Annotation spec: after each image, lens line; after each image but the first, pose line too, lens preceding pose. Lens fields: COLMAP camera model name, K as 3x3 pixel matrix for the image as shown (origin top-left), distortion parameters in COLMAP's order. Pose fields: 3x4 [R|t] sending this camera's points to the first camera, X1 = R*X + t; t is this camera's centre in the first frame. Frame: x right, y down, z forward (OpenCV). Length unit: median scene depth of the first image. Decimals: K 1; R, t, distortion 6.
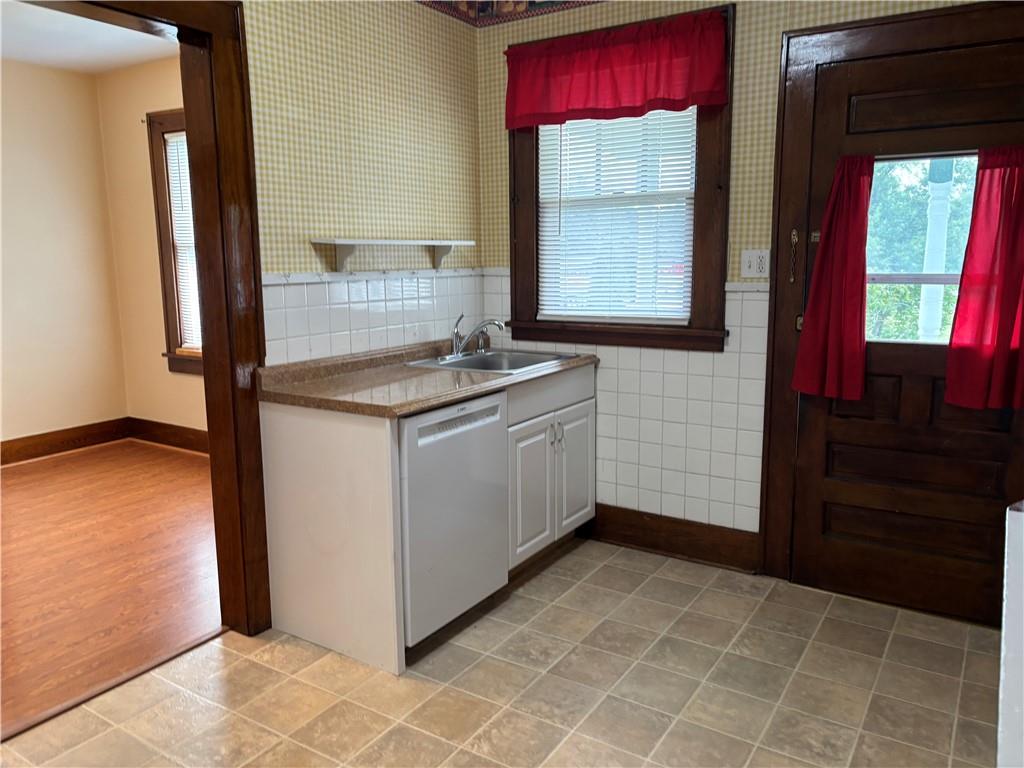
lens RADIAL K [[777.2, 0, 508.6], [0, 777.2, 387.9], [0, 0, 1]] dist [0.010731, -0.000794]
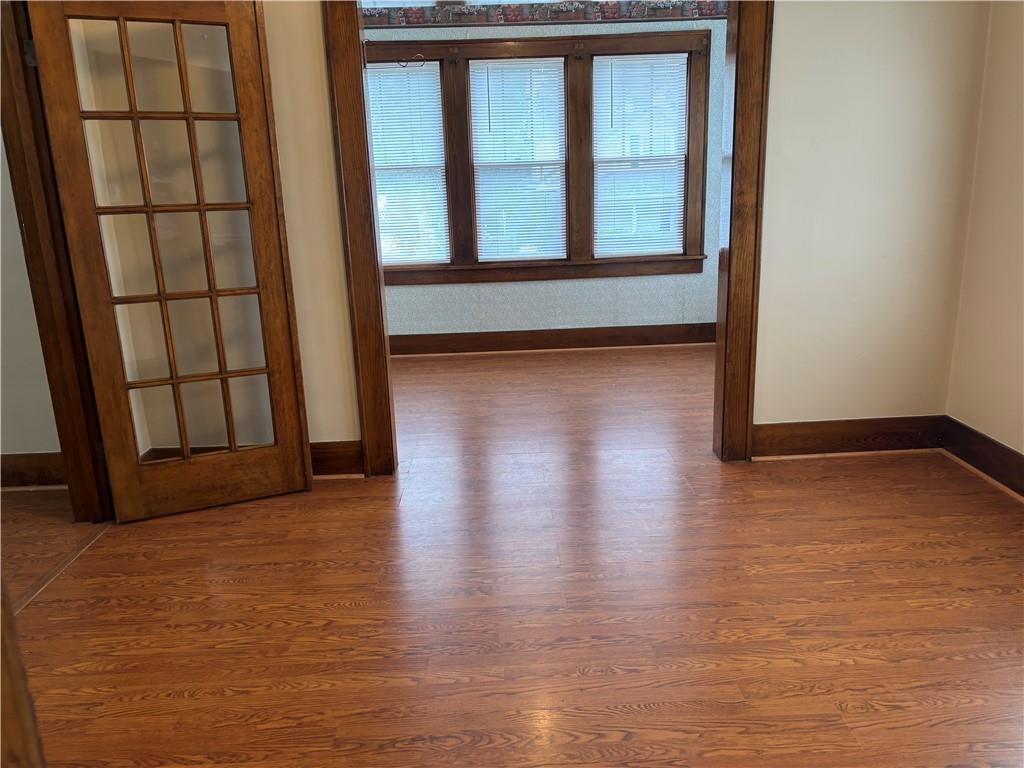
lens RADIAL K [[777.2, 0, 512.3], [0, 777.2, 382.7], [0, 0, 1]] dist [0.010731, -0.000794]
pose [[0.570463, 0.206854, -0.794848, -0.258740], [-0.121789, 0.978371, 0.167206, -0.074417], [0.812243, 0.001419, 0.583317, 0.464421]]
